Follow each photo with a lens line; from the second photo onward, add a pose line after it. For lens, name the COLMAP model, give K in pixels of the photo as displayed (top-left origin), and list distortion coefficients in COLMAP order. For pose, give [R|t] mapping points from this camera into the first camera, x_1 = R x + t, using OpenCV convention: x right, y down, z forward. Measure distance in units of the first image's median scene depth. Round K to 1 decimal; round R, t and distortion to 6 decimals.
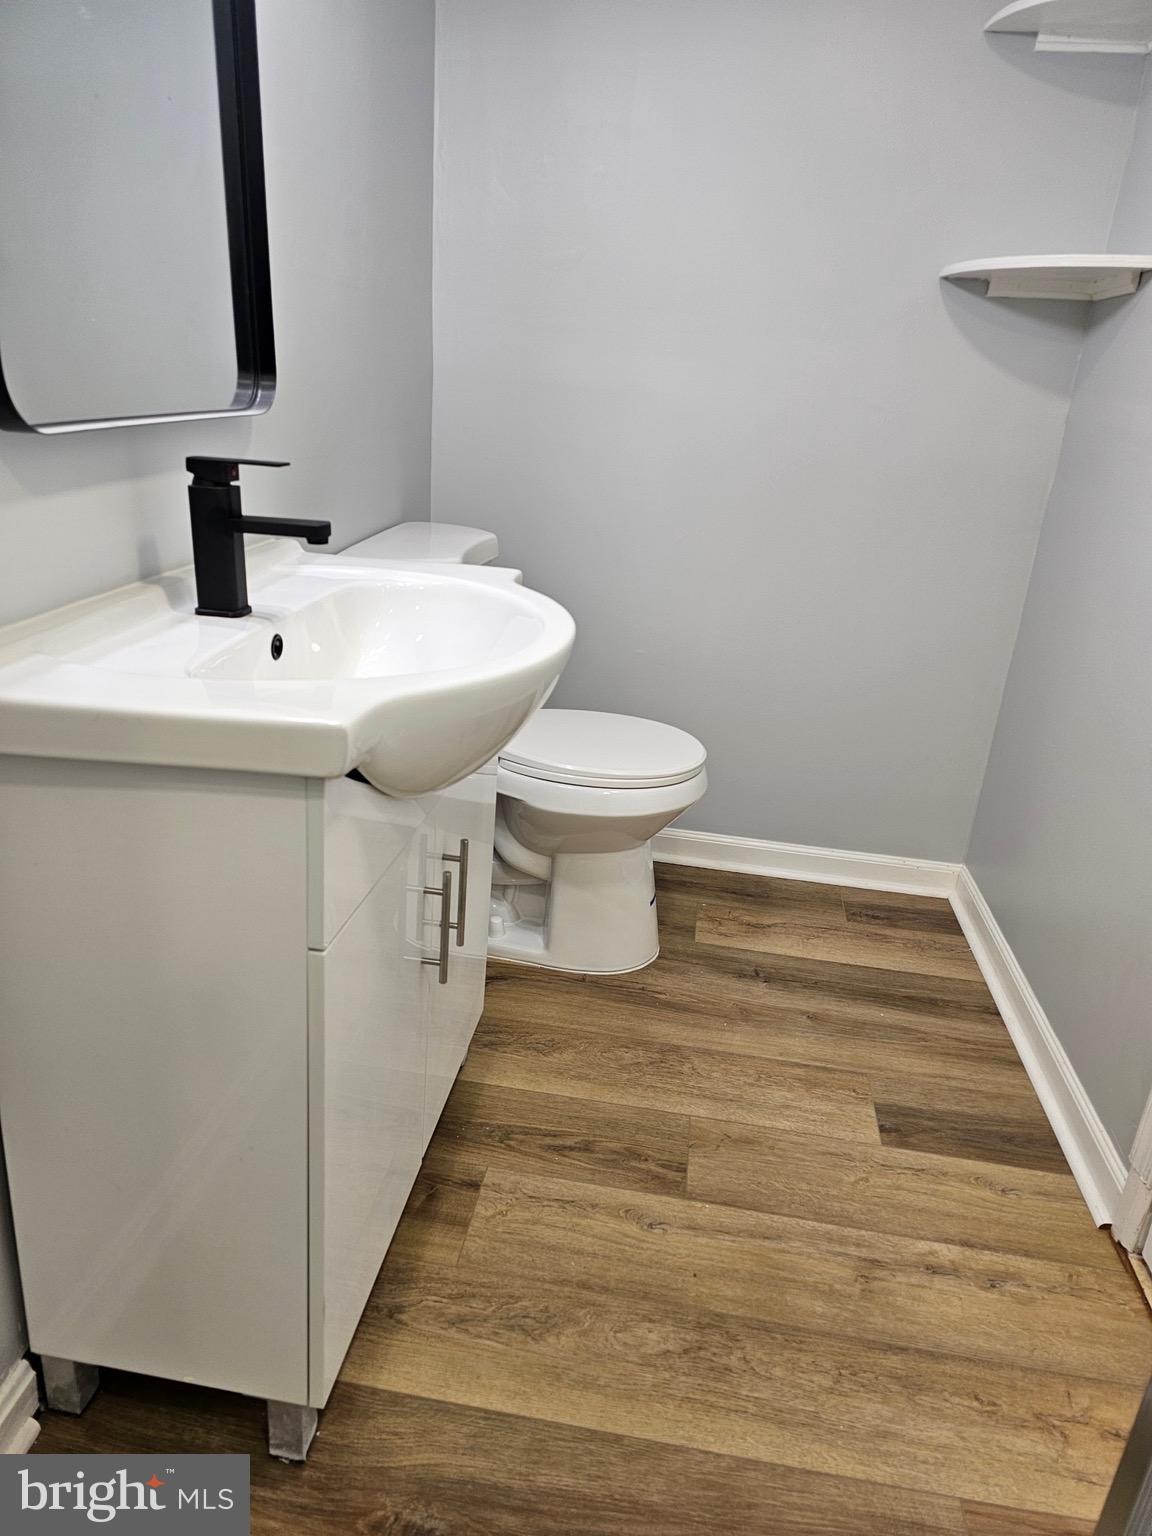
lens RADIAL K [[1047.0, 0, 574.0], [0, 1047.0, 760.4], [0, 0, 1]] dist [-0.000615, -0.009747]
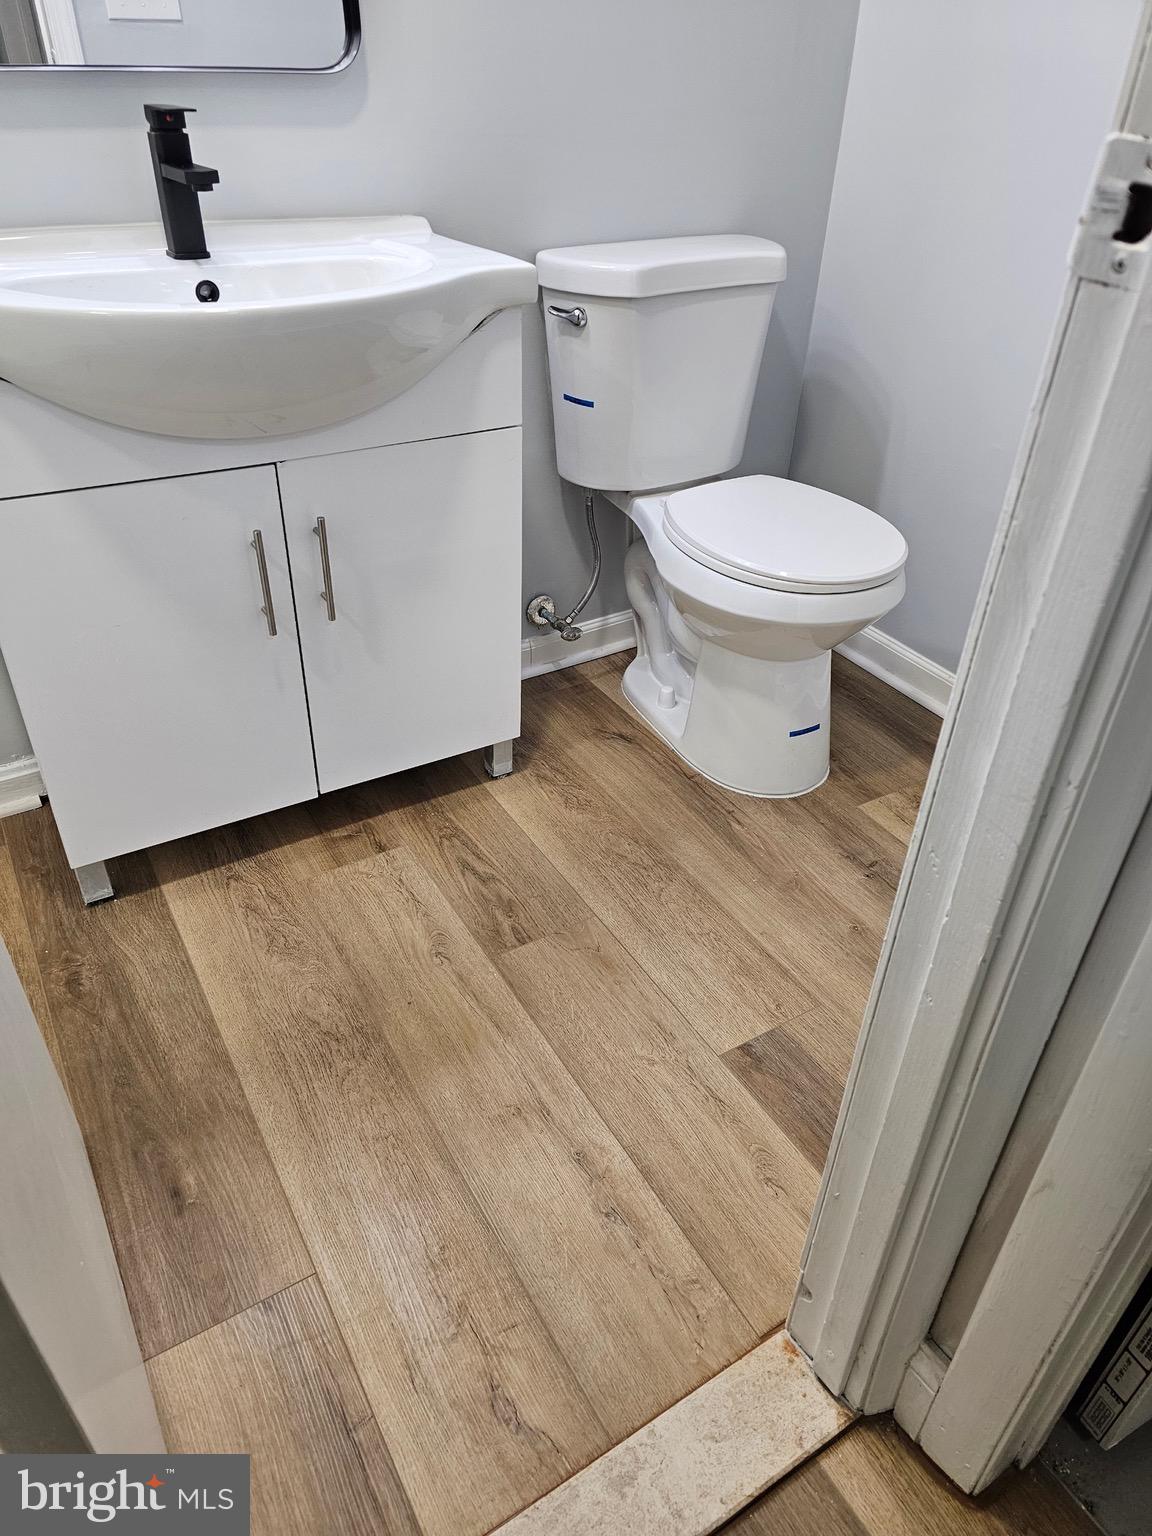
lens RADIAL K [[1047.0, 0, 582.0], [0, 1047.0, 767.4], [0, 0, 1]] dist [-0.000615, -0.009747]
pose [[0.640783, 0.406873, -0.651039, 0.777837], [-0.275467, 0.913396, 0.299708, -0.071032], [0.716600, -0.012708, 0.697369, 0.397500]]
